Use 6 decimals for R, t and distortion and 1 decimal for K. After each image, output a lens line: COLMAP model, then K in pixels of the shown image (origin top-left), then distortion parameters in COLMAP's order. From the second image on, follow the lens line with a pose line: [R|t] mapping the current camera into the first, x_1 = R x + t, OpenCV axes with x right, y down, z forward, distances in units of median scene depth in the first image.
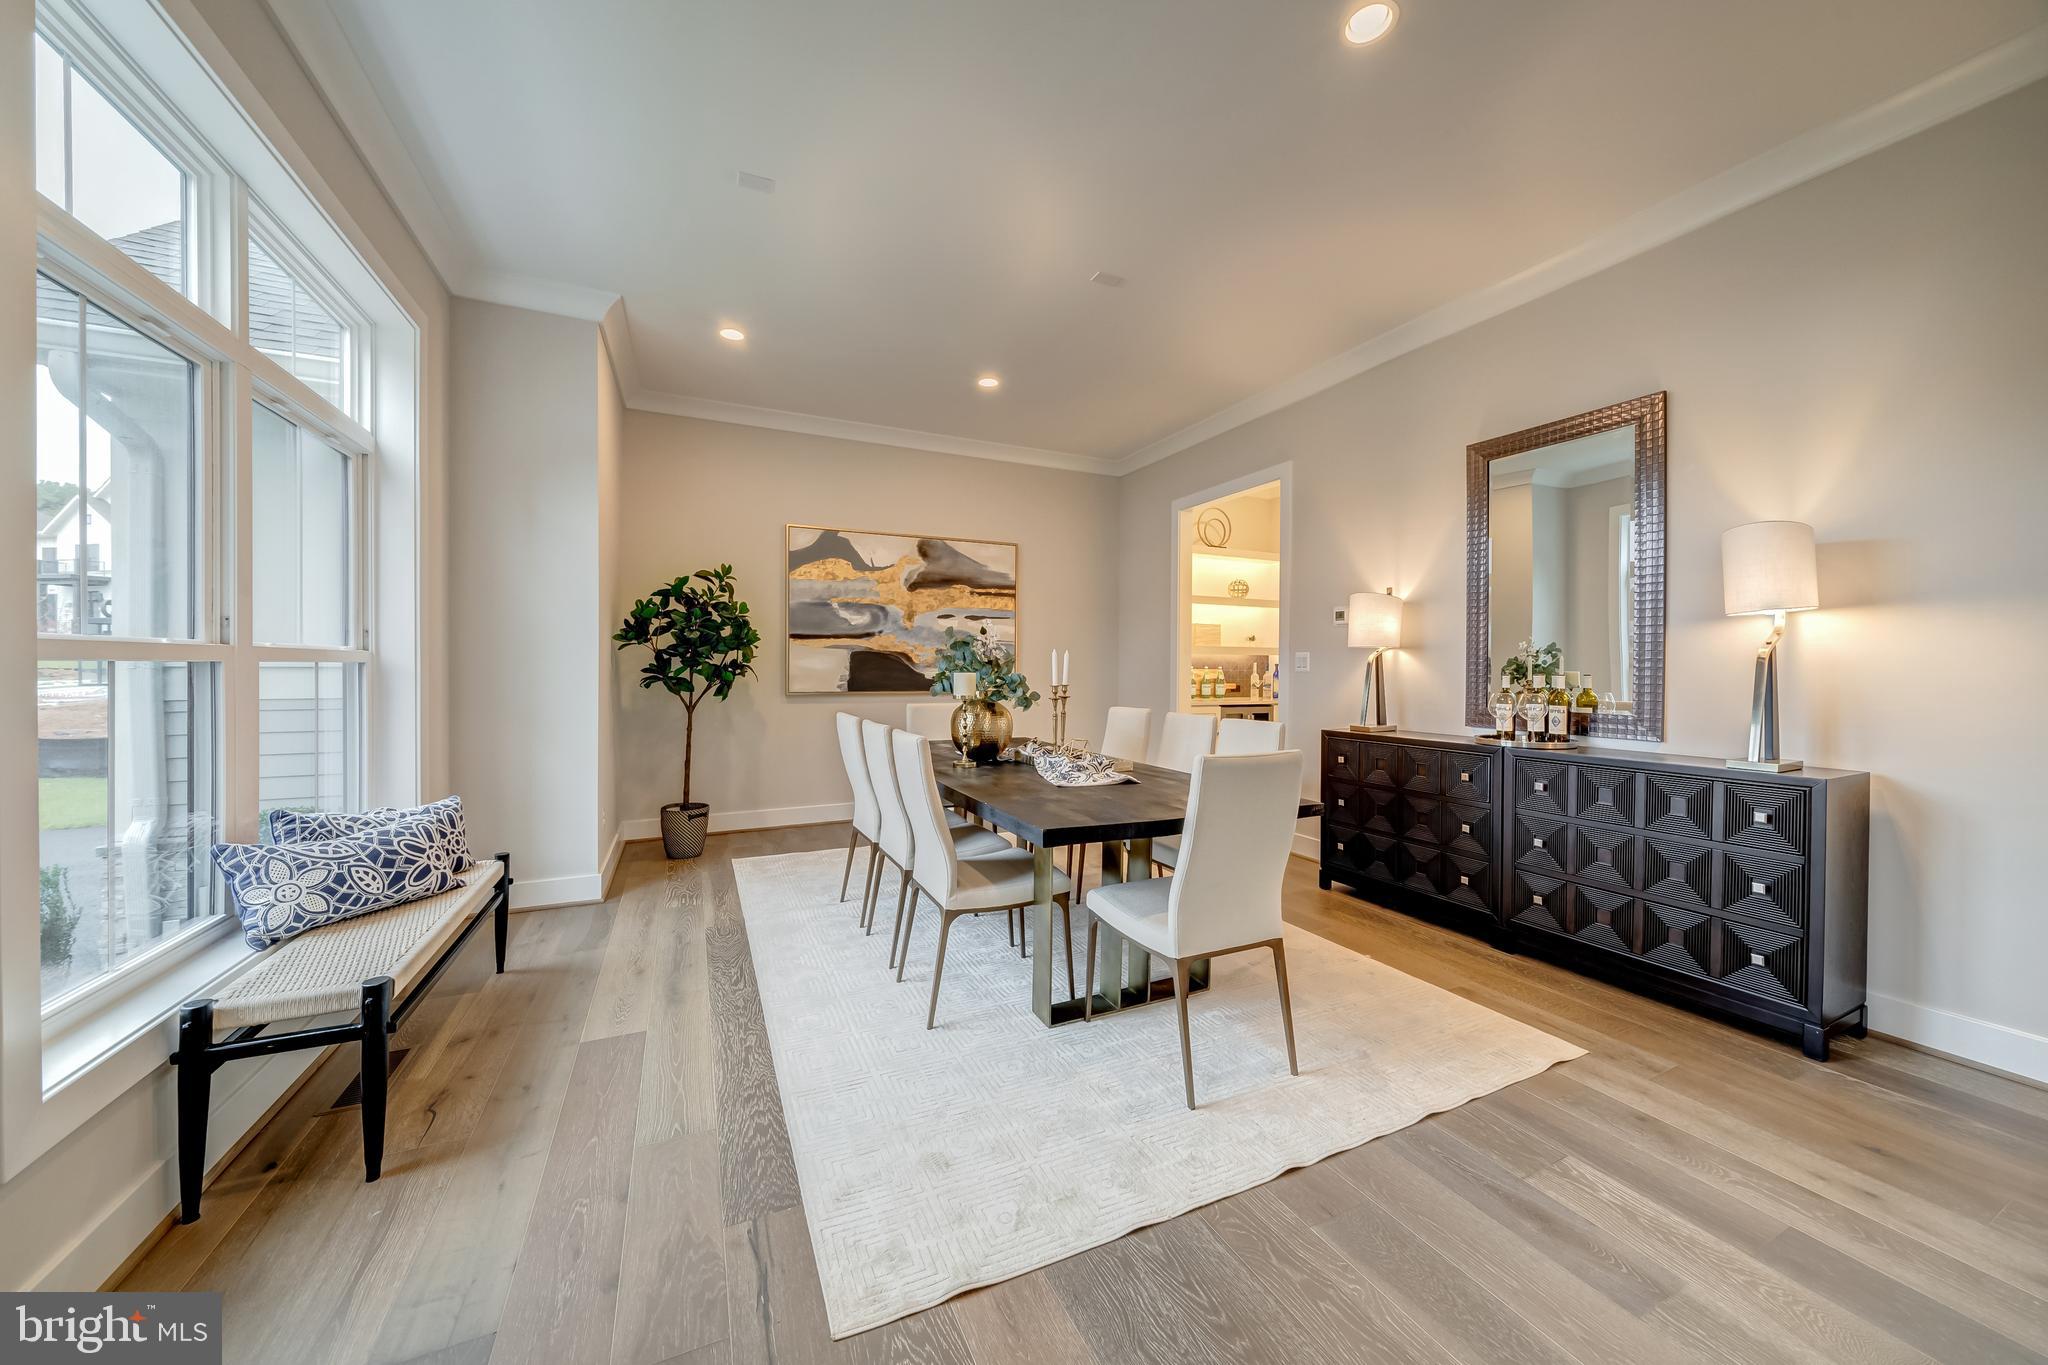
lens RADIAL K [[708.1, 0, 1024.7], [0, 708.1, 674.0], [0, 0, 1]] dist [-0.003712, -0.000188]
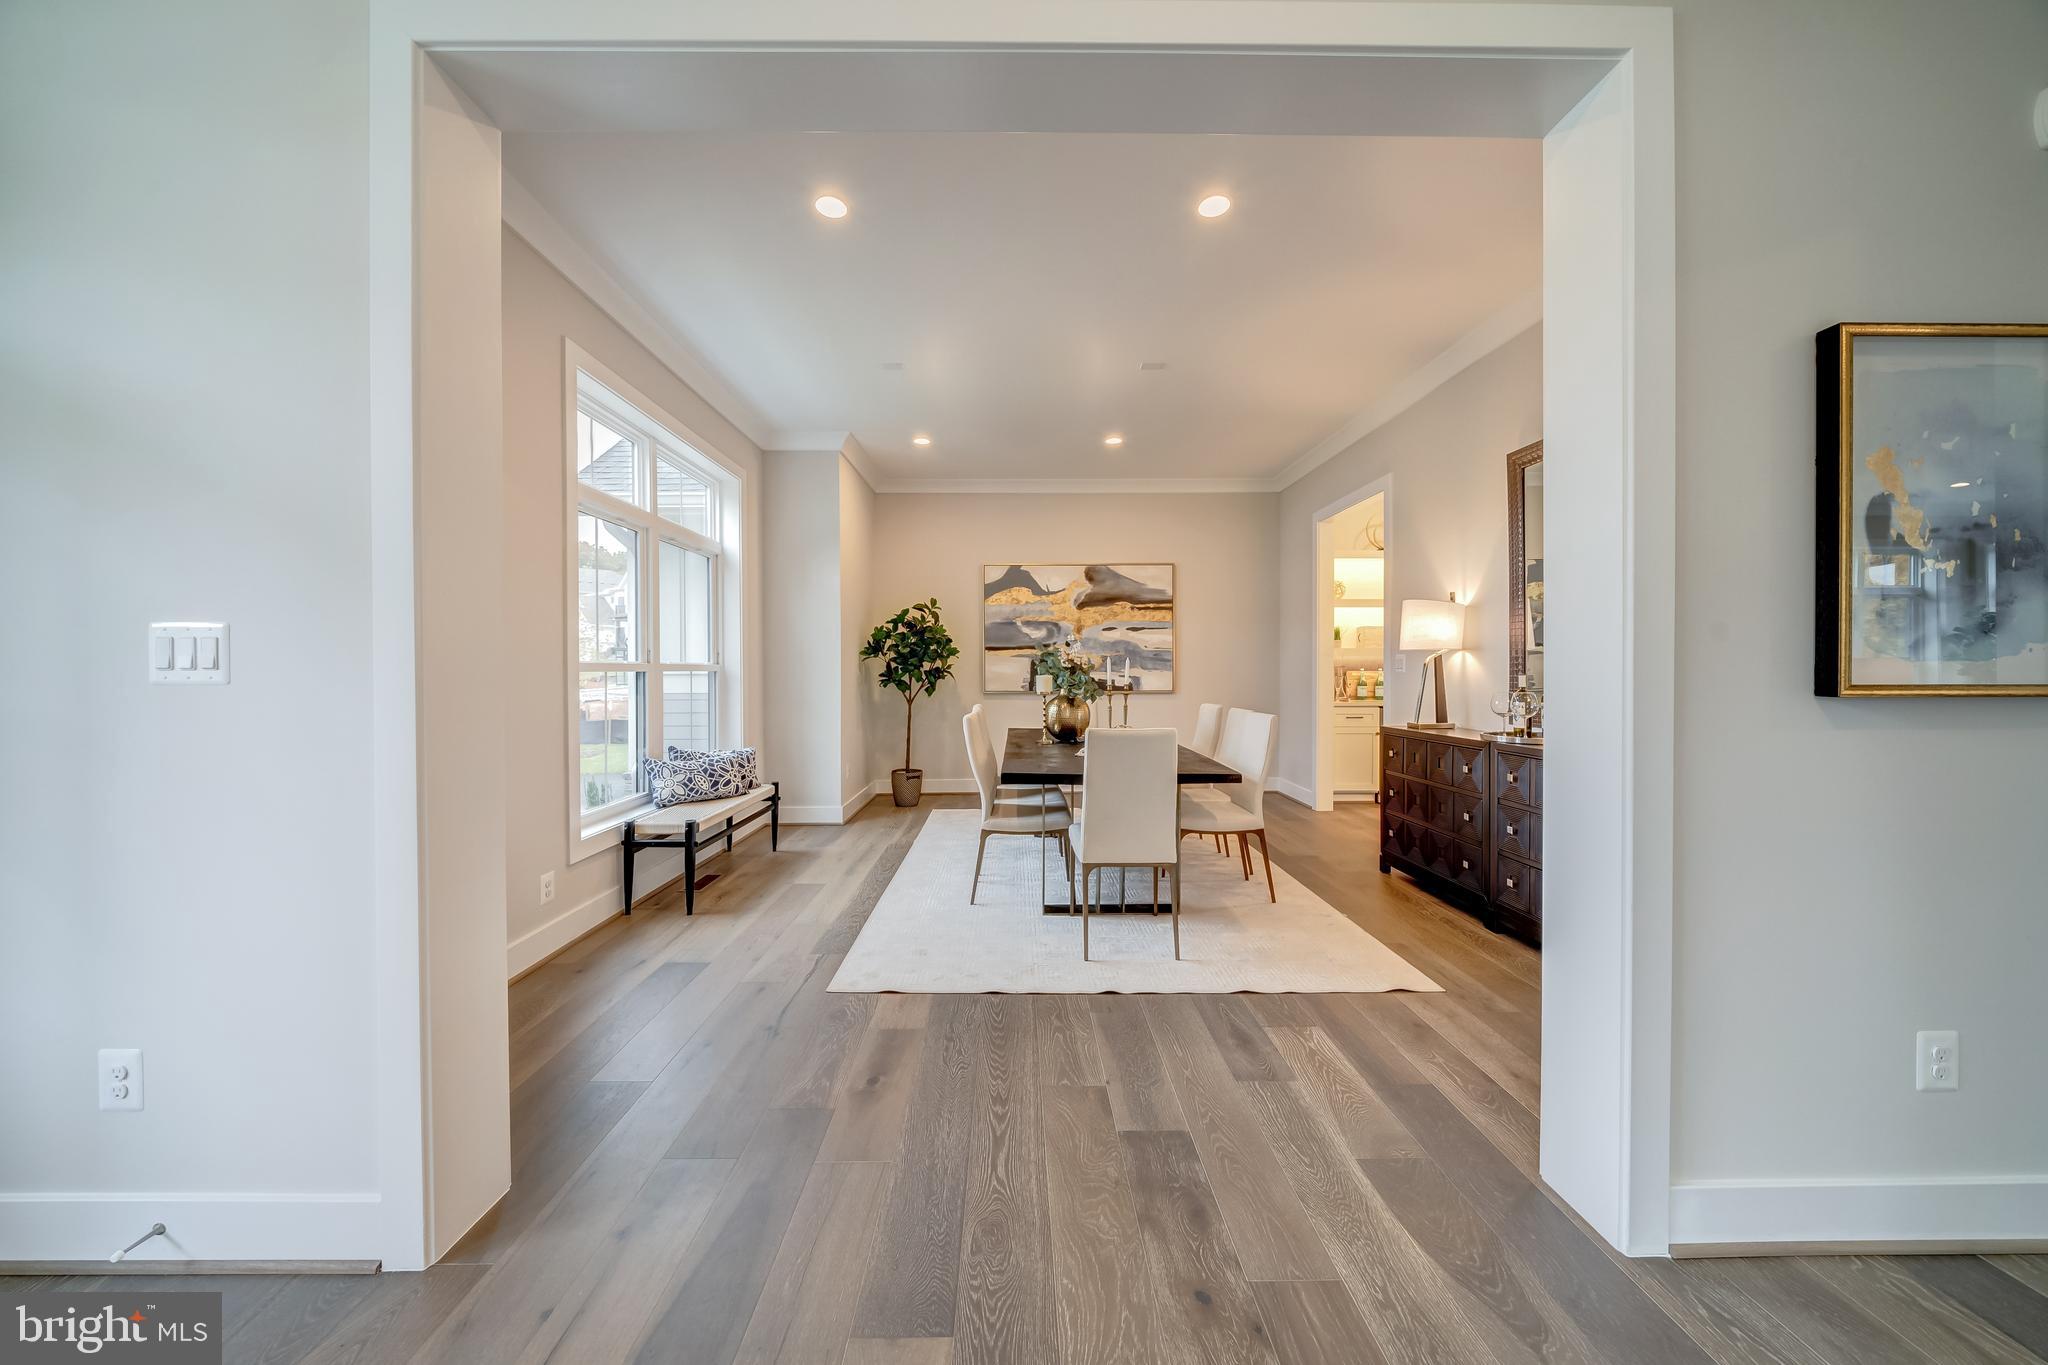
lens RADIAL K [[700.1, 0, 1019.4], [0, 700.1, 676.9], [0, 0, 1]] dist [-0.006545, -0.000336]
pose [[0.907831, -0.004250, -0.419316, 0.388826], [0.003709, 0.999991, -0.002106, 0.003342], [0.419321, 0.000357, 0.907838, -0.223918]]
